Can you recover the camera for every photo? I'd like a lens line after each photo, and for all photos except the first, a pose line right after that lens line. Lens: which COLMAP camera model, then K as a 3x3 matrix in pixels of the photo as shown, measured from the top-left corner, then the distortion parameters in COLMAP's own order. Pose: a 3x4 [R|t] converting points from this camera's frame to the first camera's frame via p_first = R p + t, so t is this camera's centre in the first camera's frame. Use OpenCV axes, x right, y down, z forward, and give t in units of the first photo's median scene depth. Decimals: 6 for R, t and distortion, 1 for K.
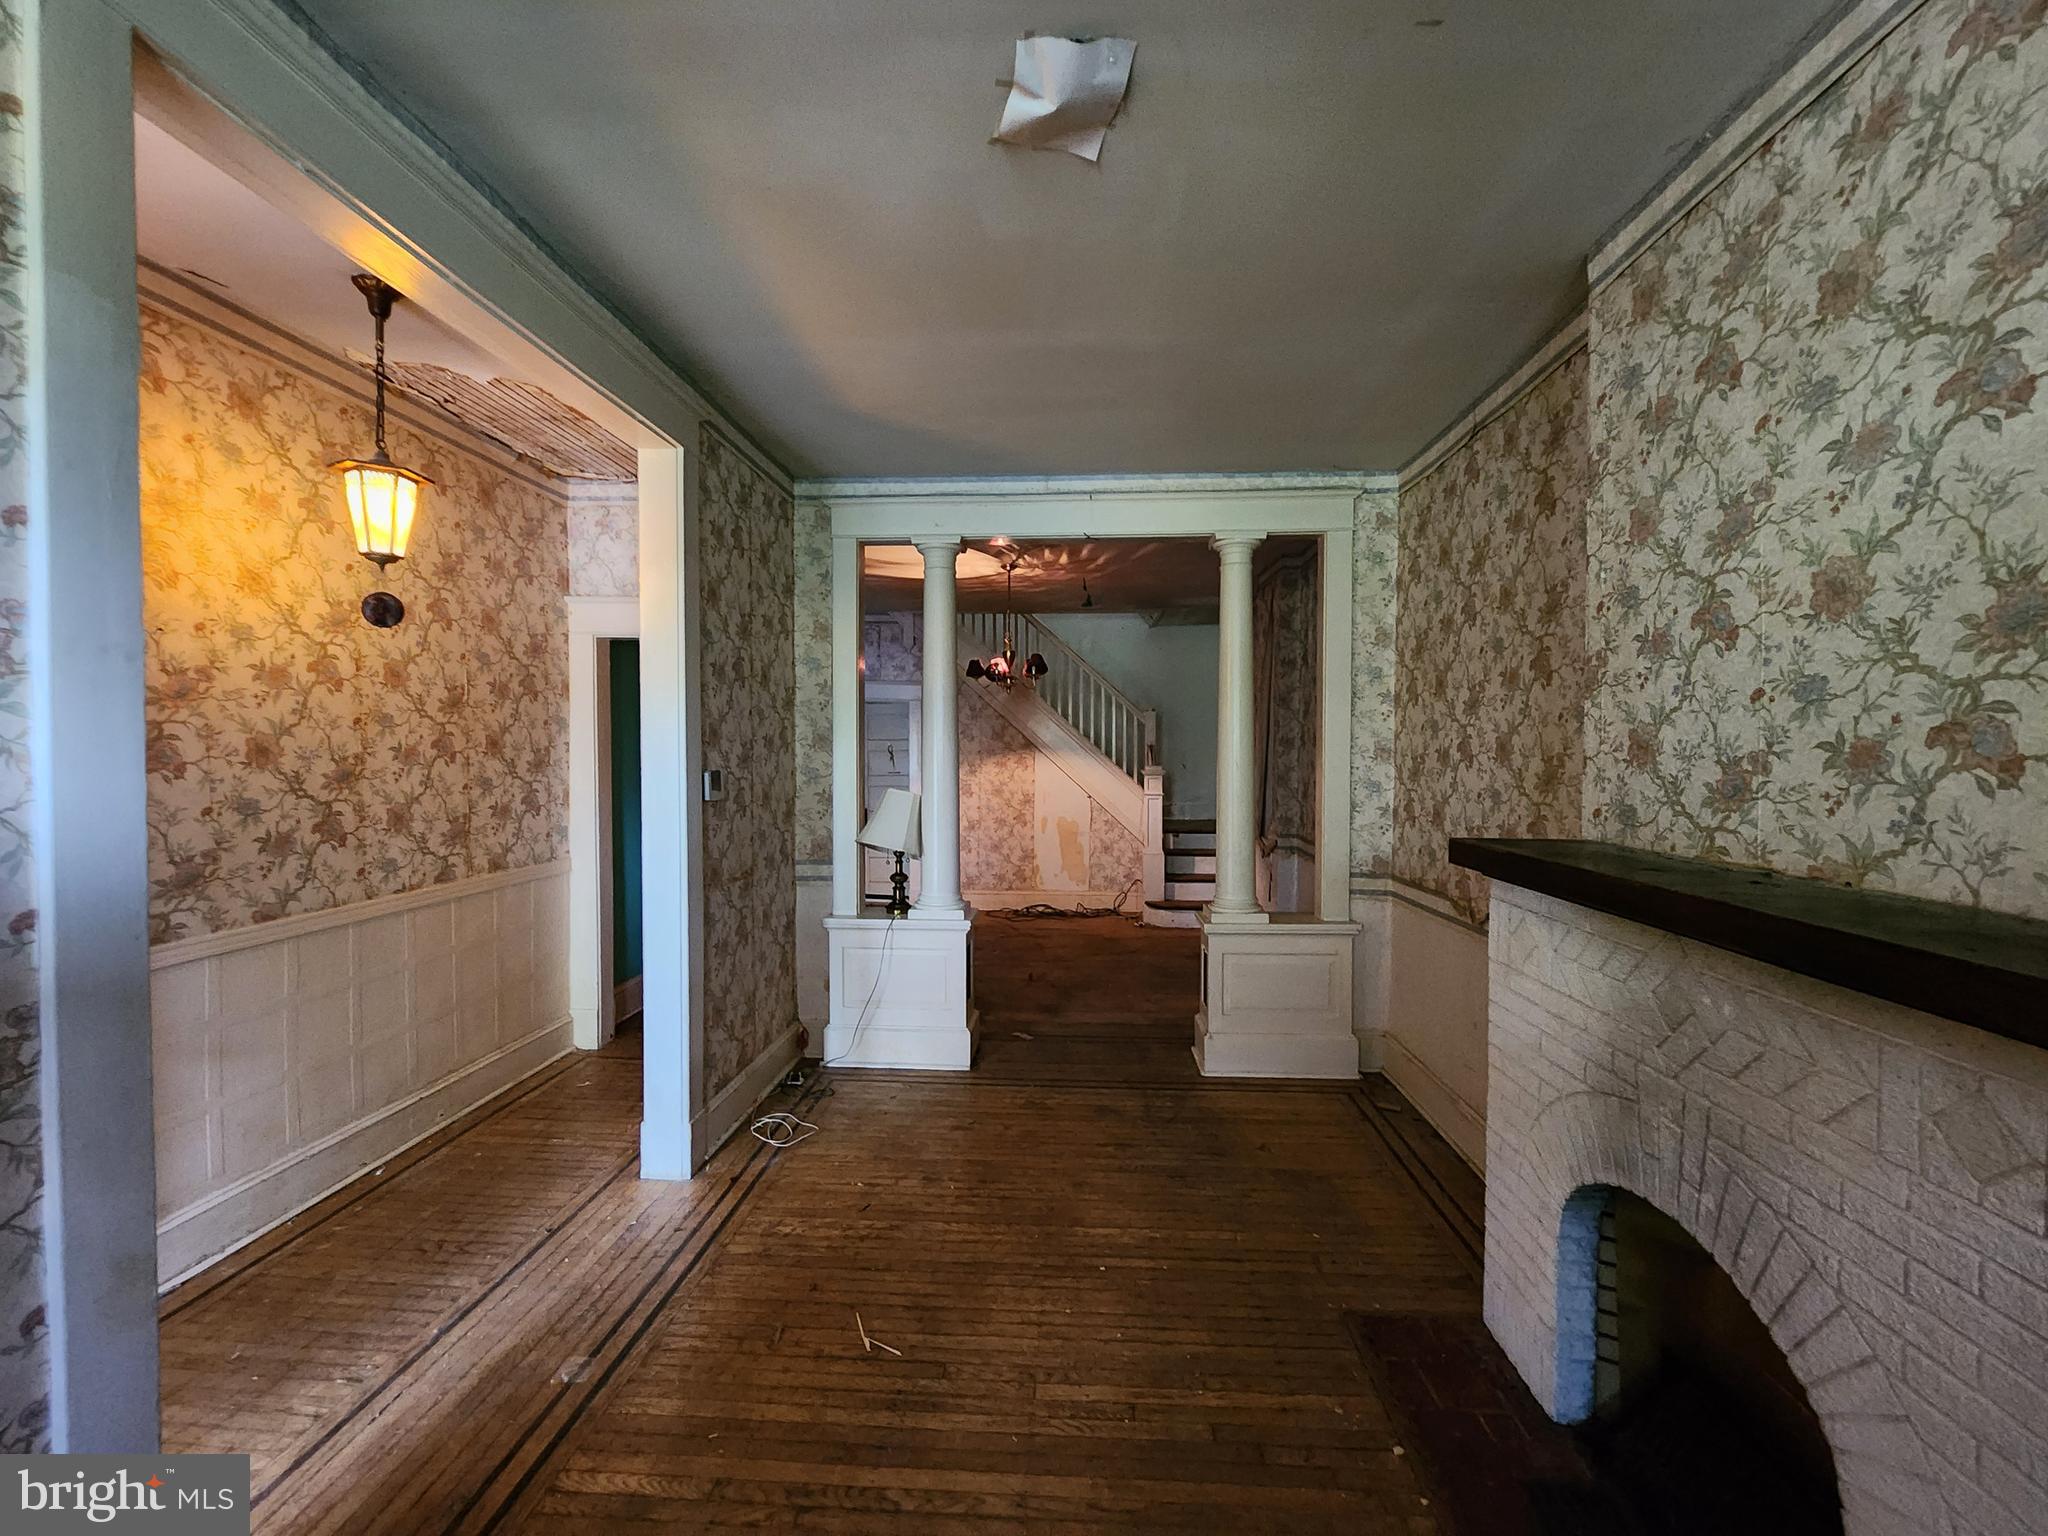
lens RADIAL K [[846.2, 0, 1028.7], [0, 846.2, 764.5], [0, 0, 1]] dist [-0.002432, 0.000322]
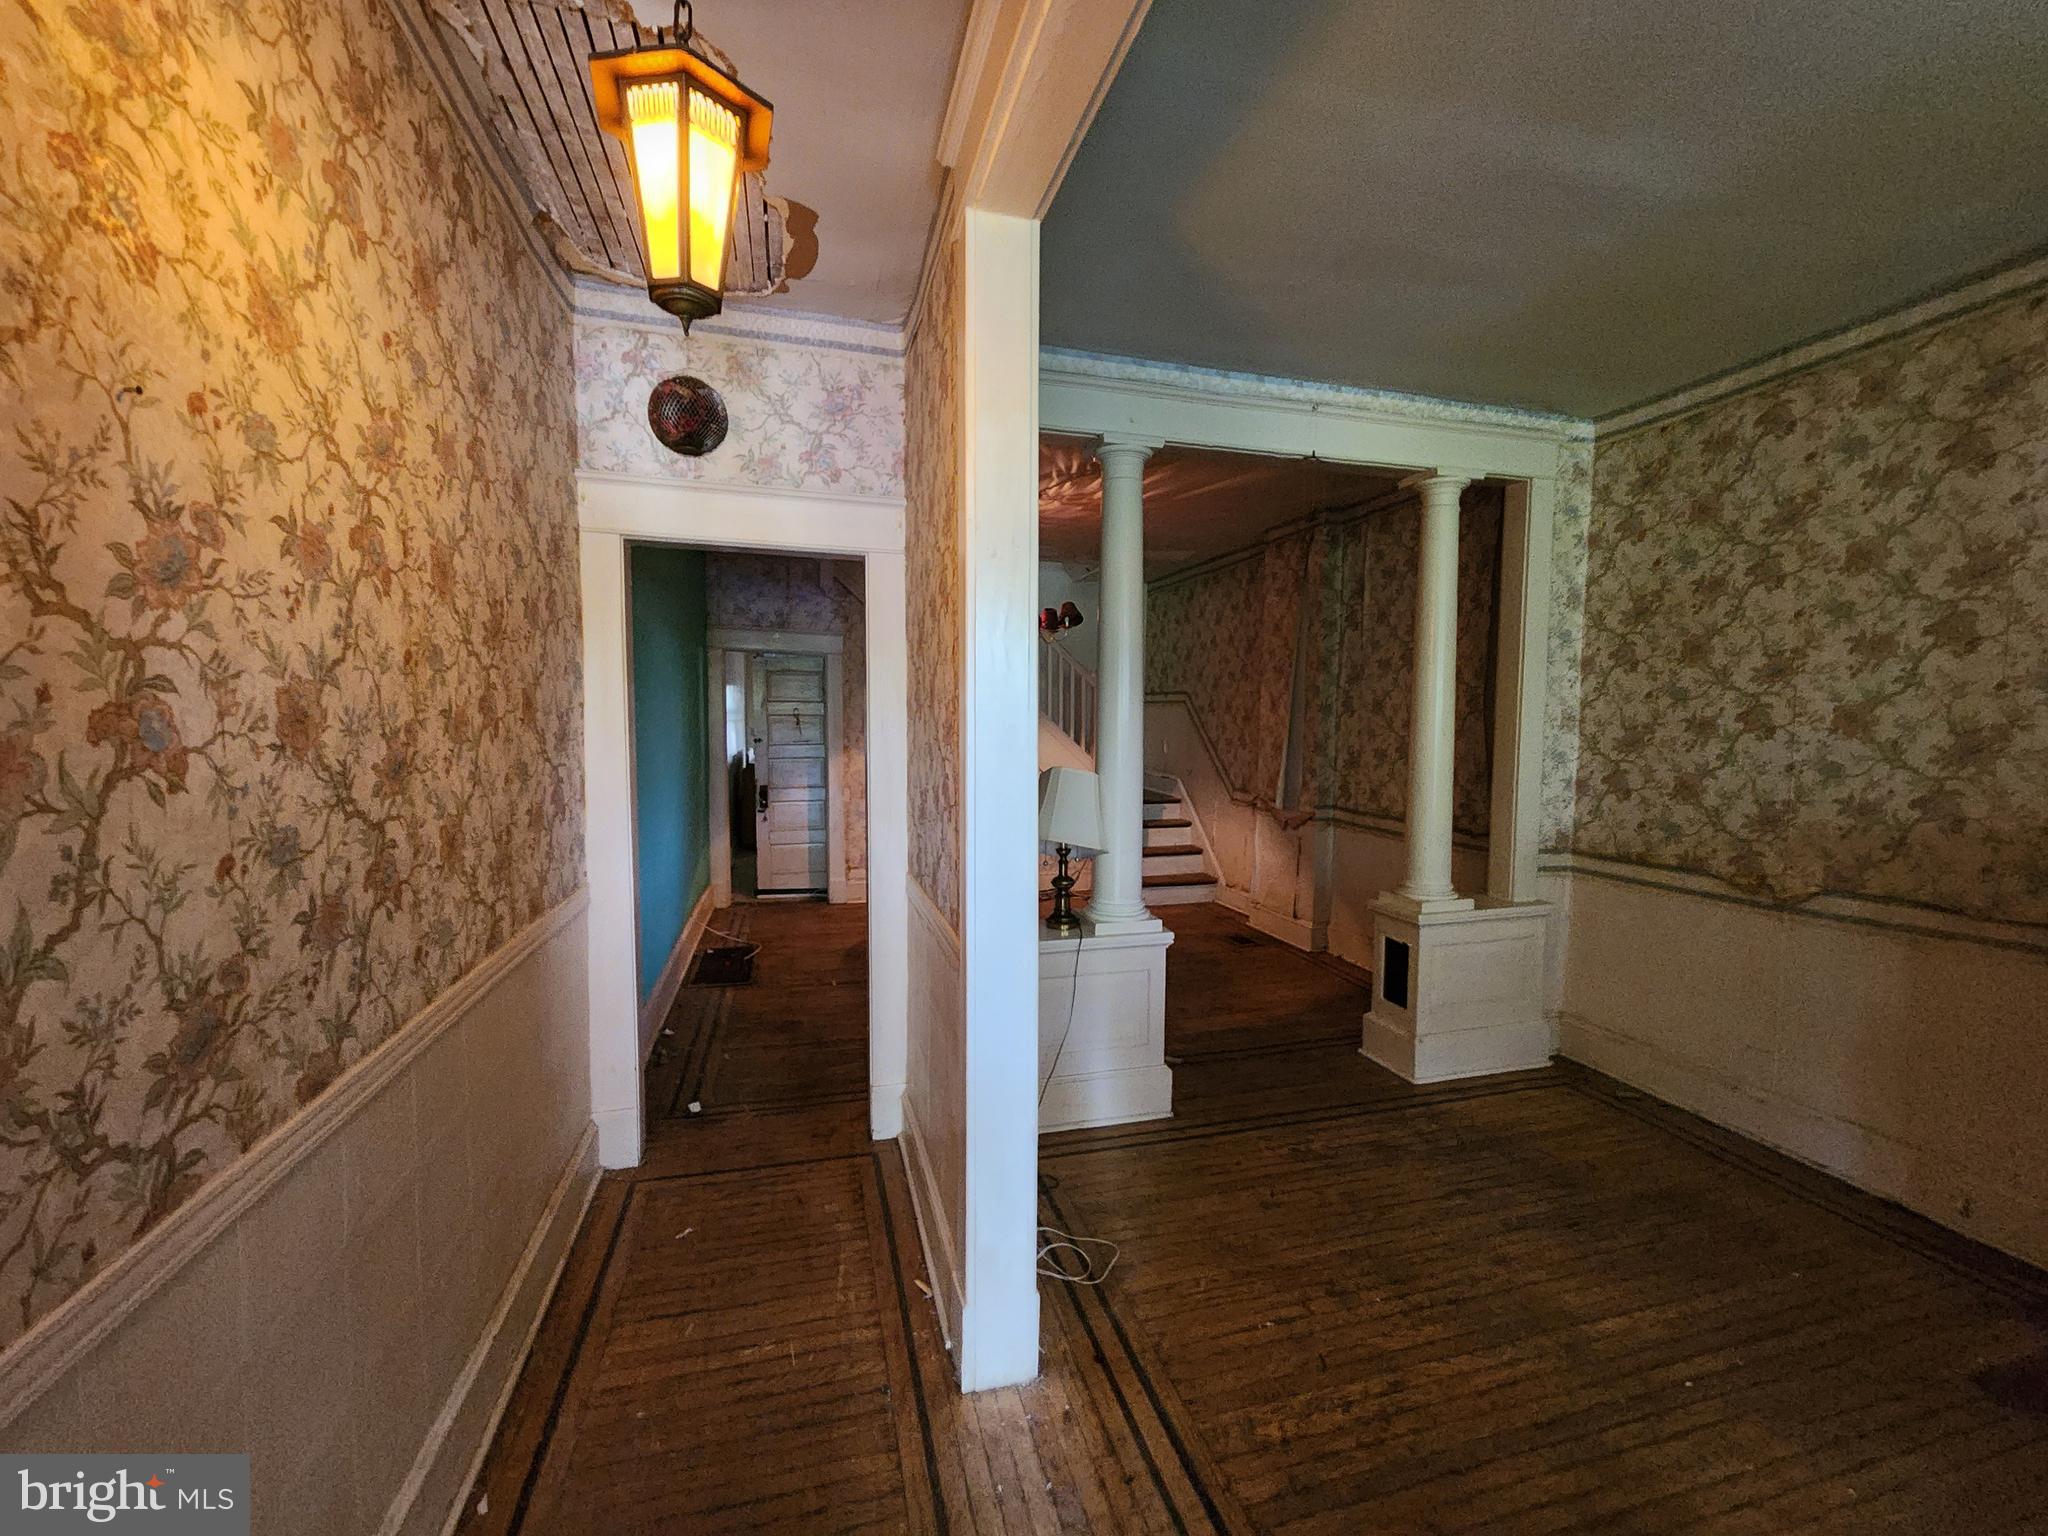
lens RADIAL K [[846.2, 0, 1028.7], [0, 846.2, 764.5], [0, 0, 1]] dist [-0.002432, 0.000322]
pose [[0.944013, -0.015017, 0.329565, -0.468031], [0.000823, 0.999068, 0.043165, -0.007129], [-0.329906, -0.040477, 0.943146, 0.308439]]
